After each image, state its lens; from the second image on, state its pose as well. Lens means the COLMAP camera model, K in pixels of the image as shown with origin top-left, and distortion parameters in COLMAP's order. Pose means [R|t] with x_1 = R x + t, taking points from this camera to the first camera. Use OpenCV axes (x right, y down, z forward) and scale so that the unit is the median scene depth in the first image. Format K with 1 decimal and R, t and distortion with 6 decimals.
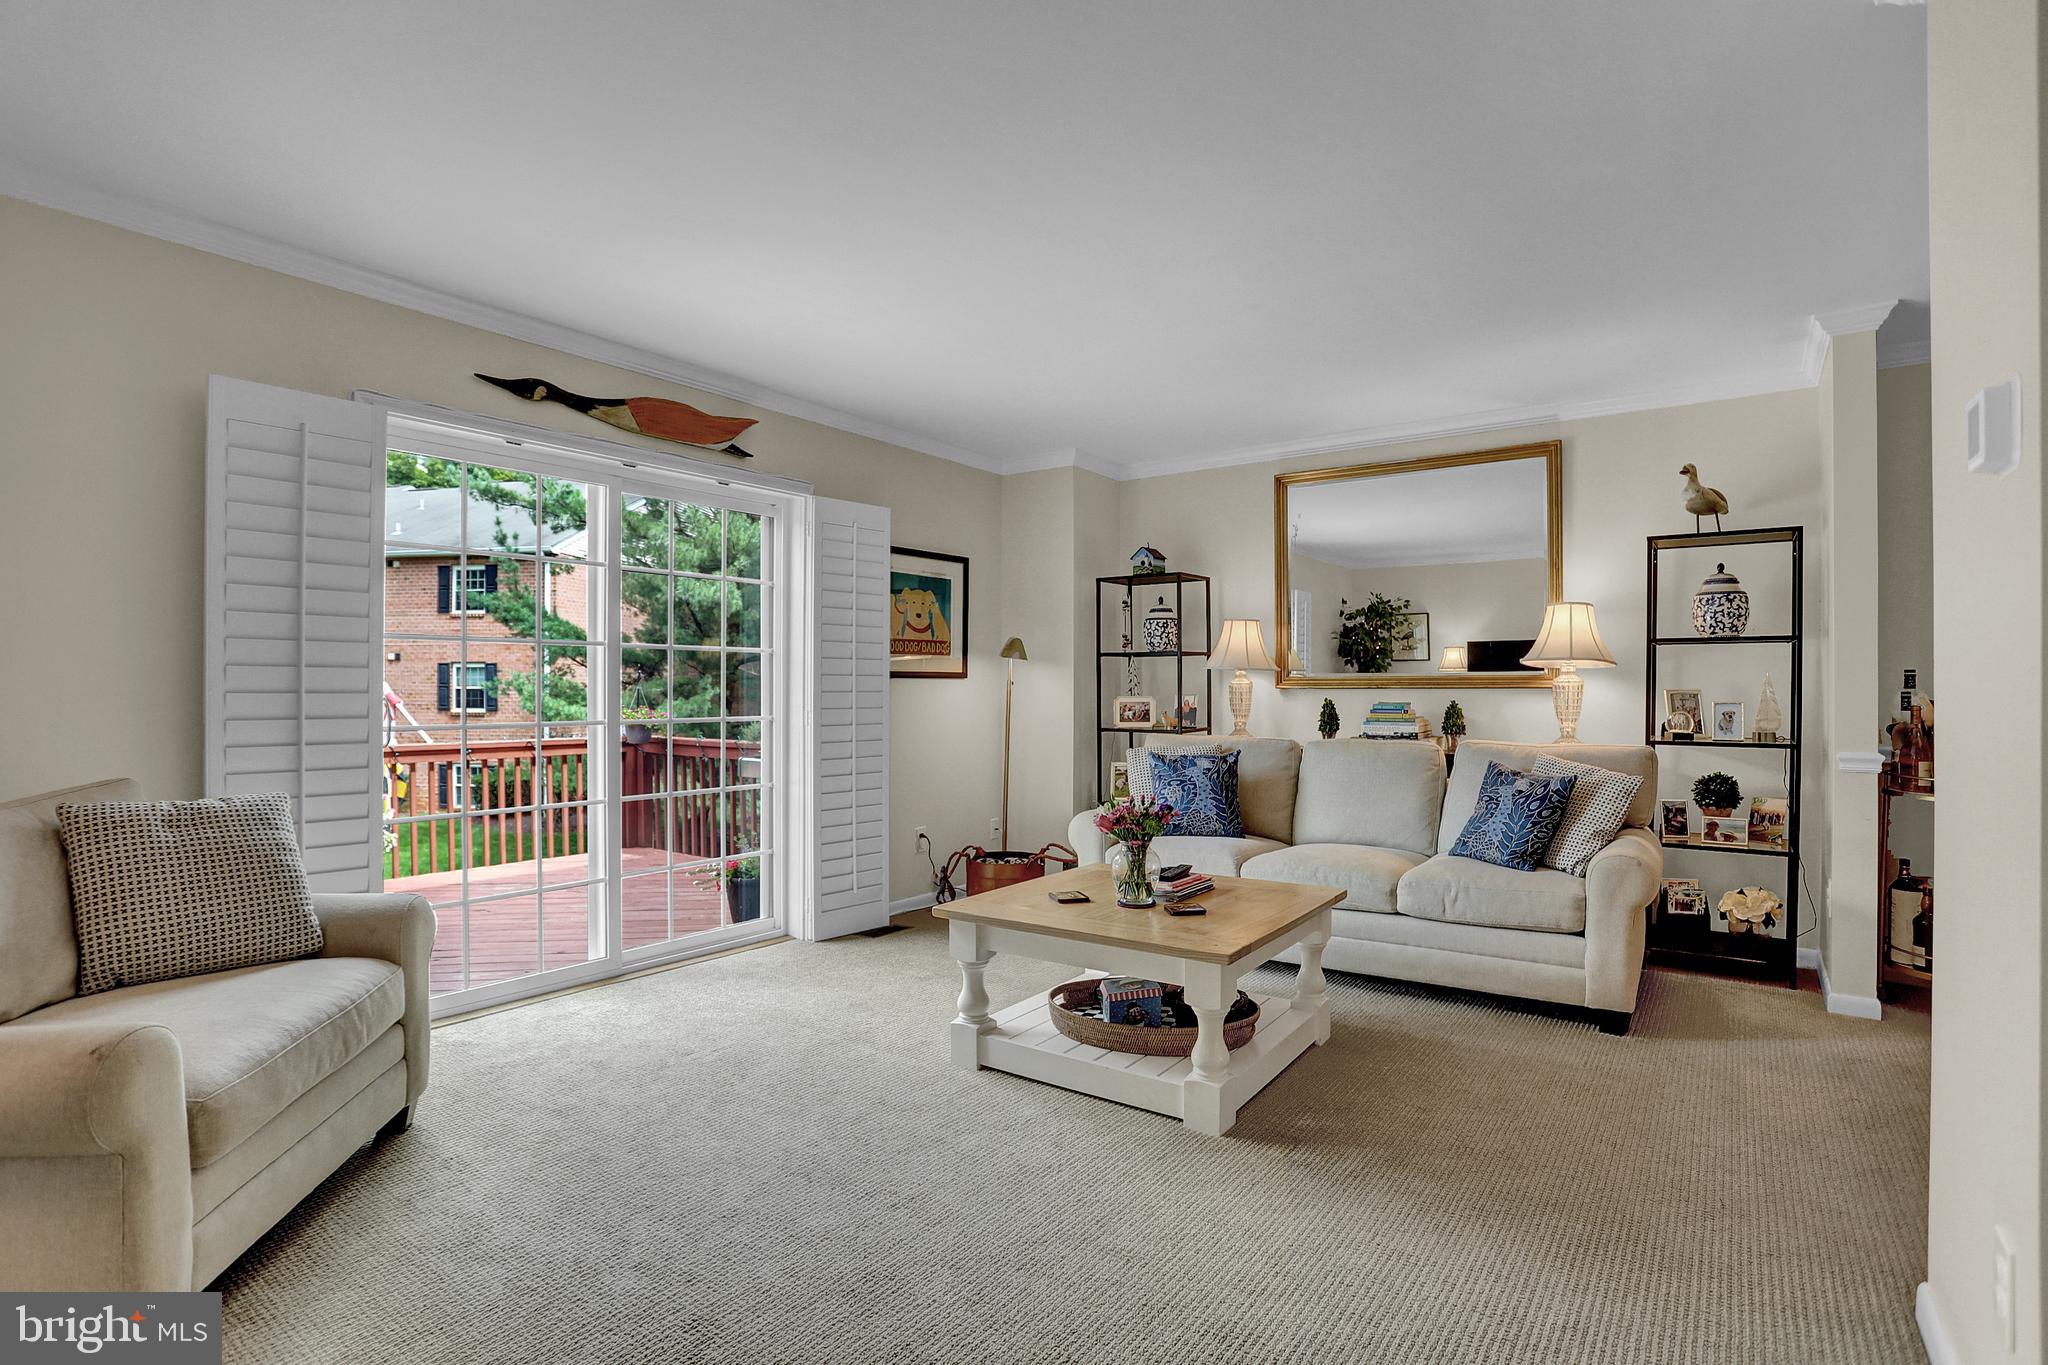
lens RADIAL K [[981.4, 0, 1031.9], [0, 981.4, 694.9], [0, 0, 1]] dist [-0.054559, 0.016687]
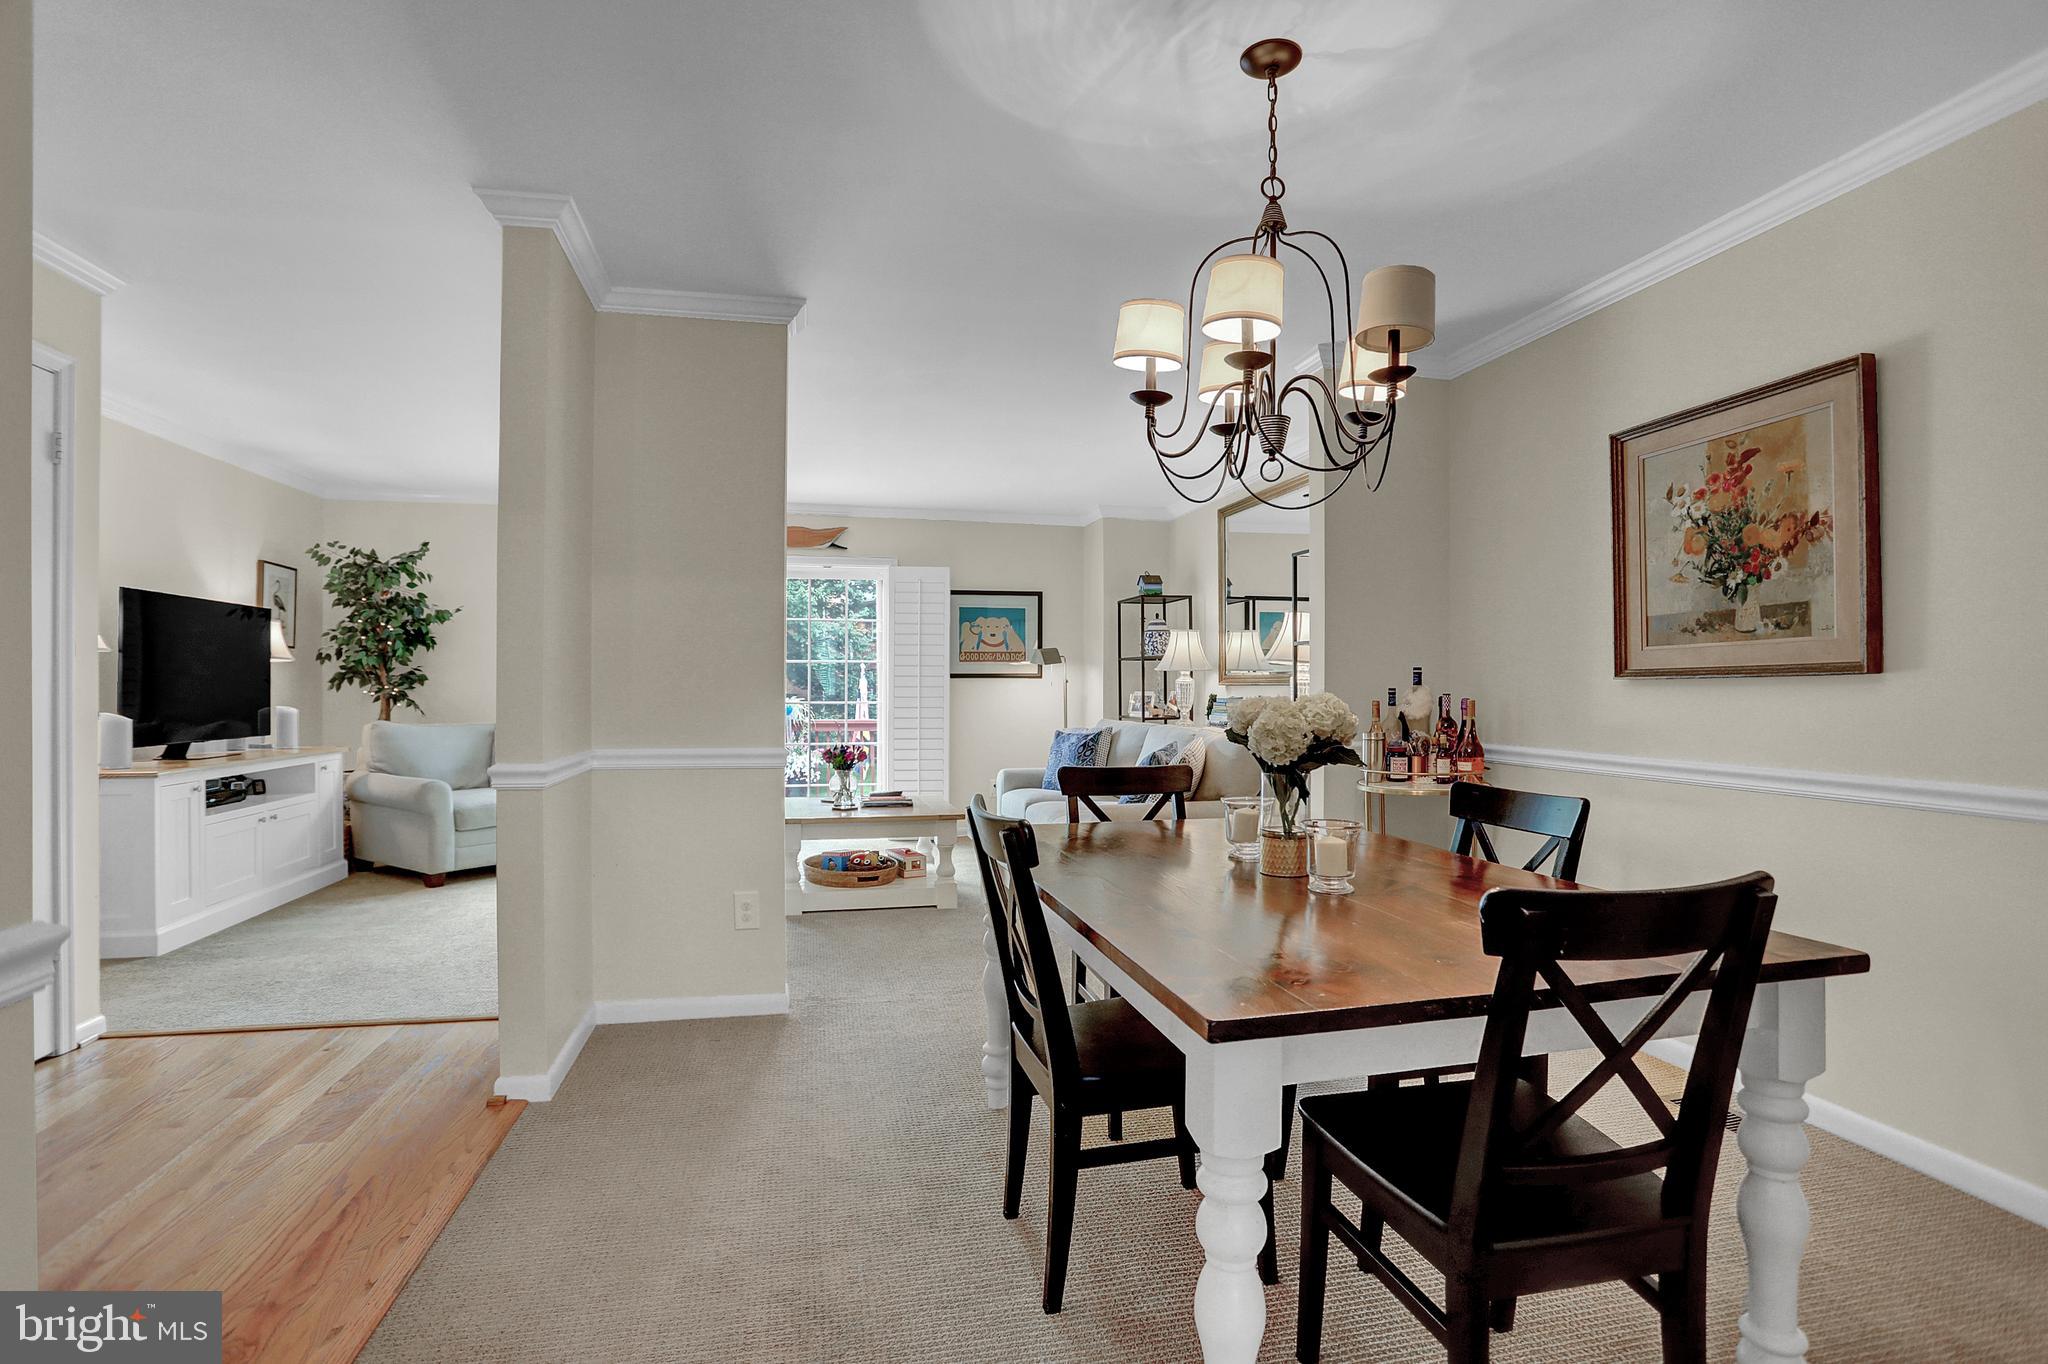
lens RADIAL K [[981.4, 0, 1039.5], [0, 981.4, 694.6], [0, 0, 1]] dist [-0.054559, 0.016687]
pose [[0.757472, 0.008241, -0.652815, 1.020720], [-0.008676, 0.999959, 0.002557, 0.003711], [0.652810, 0.003727, 0.757513, -0.069645]]
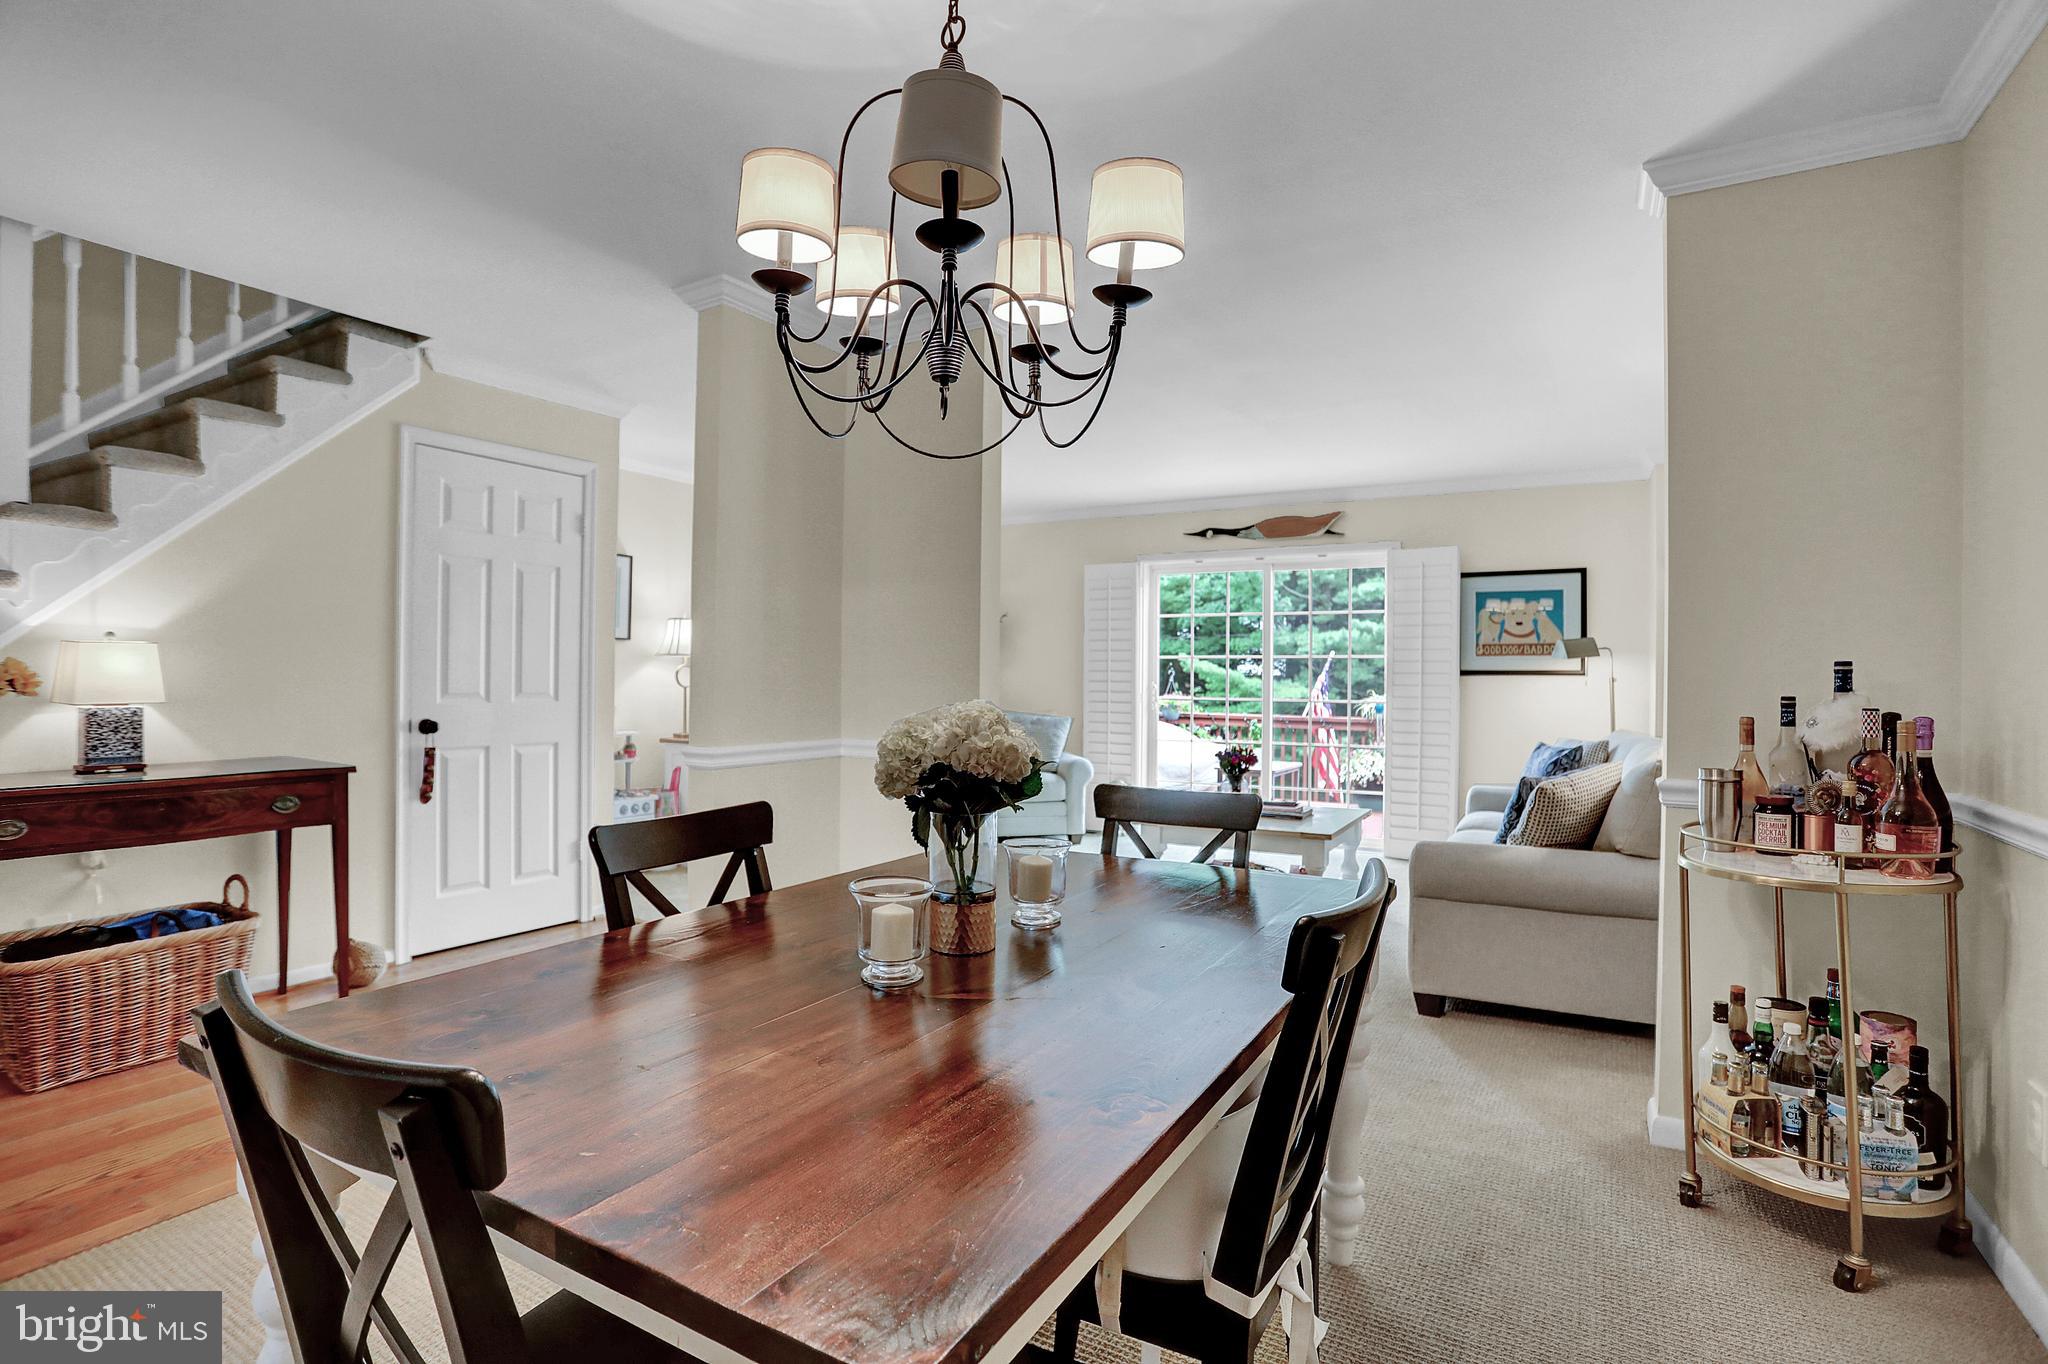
lens RADIAL K [[981.4, 0, 1043.8], [0, 981.4, 667.4], [0, 0, 1]] dist [-0.054559, 0.016687]
pose [[0.112736, -0.008731, -0.993587, 1.142925], [-0.016734, 0.999803, -0.010685, -0.005433], [0.993484, 0.017831, 0.112567, 0.331002]]
